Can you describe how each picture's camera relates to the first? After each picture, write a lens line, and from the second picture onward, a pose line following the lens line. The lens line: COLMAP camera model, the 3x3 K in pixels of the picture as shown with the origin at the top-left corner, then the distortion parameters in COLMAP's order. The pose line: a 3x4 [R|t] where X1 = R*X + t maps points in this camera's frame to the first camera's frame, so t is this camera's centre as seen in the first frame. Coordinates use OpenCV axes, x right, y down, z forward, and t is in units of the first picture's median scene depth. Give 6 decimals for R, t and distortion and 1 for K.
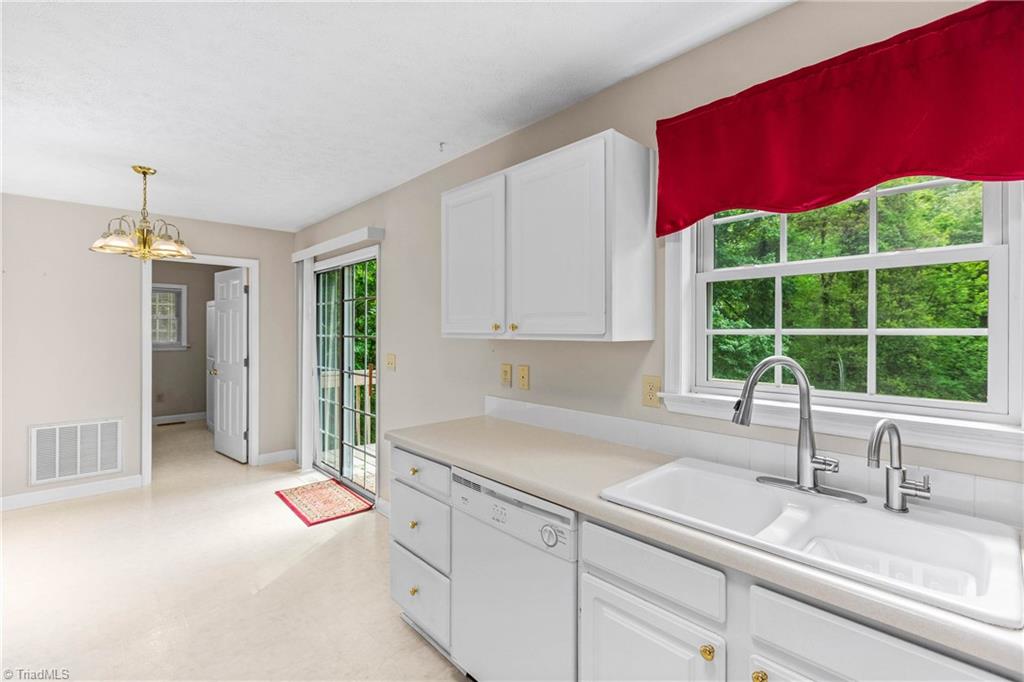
lens RADIAL K [[457.4, 0, 511.7], [0, 457.4, 330.0], [0, 0, 1]] dist [0.001937, -0.001172]
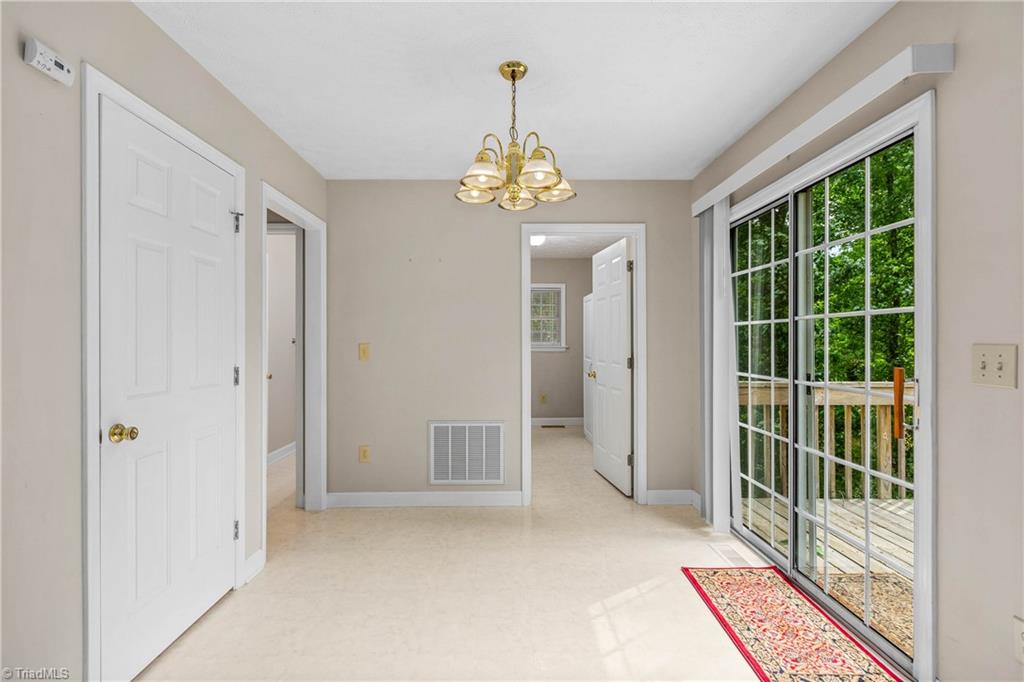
lens RADIAL K [[457.4, 0, 510.0], [0, 457.4, 342.8], [0, 0, 1]] dist [0.001937, -0.001172]
pose [[0.739696, -0.001288, -0.672940, -0.255213], [0.005042, 0.999981, 0.003629, 0.039398], [0.672922, -0.006077, 0.739688, 0.359961]]
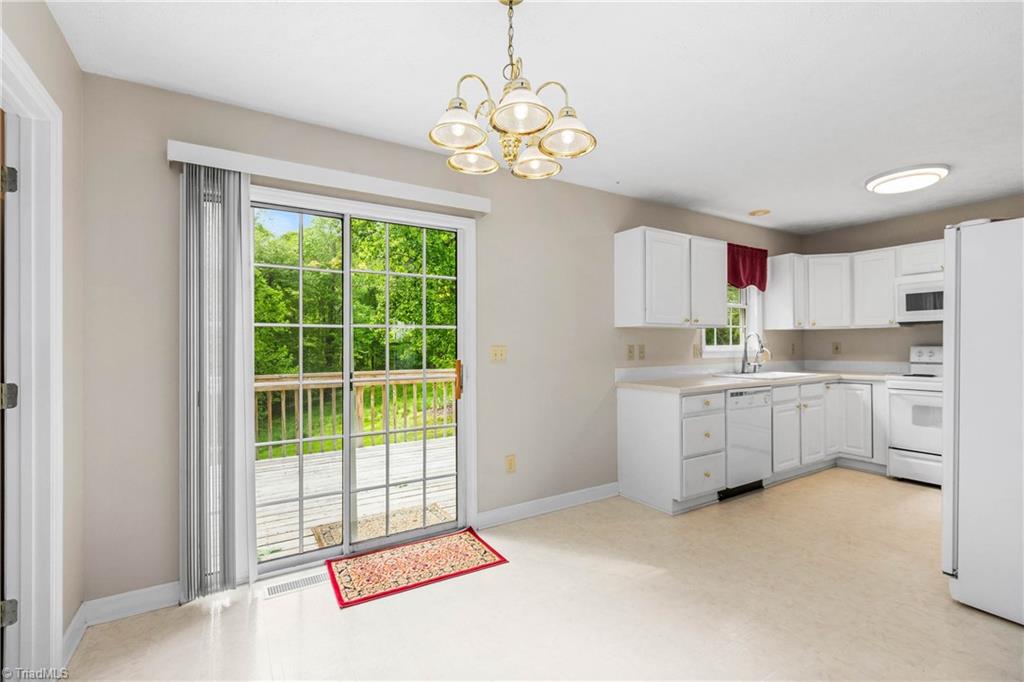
lens RADIAL K [[457.4, 0, 520.0], [0, 457.4, 341.1], [0, 0, 1]] dist [0.001937, -0.001172]
pose [[0.195176, 0.002960, 0.980764, -0.963600], [0.009888, 0.999939, -0.004986, 0.039822], [-0.980718, 0.010670, 0.195134, 0.648142]]
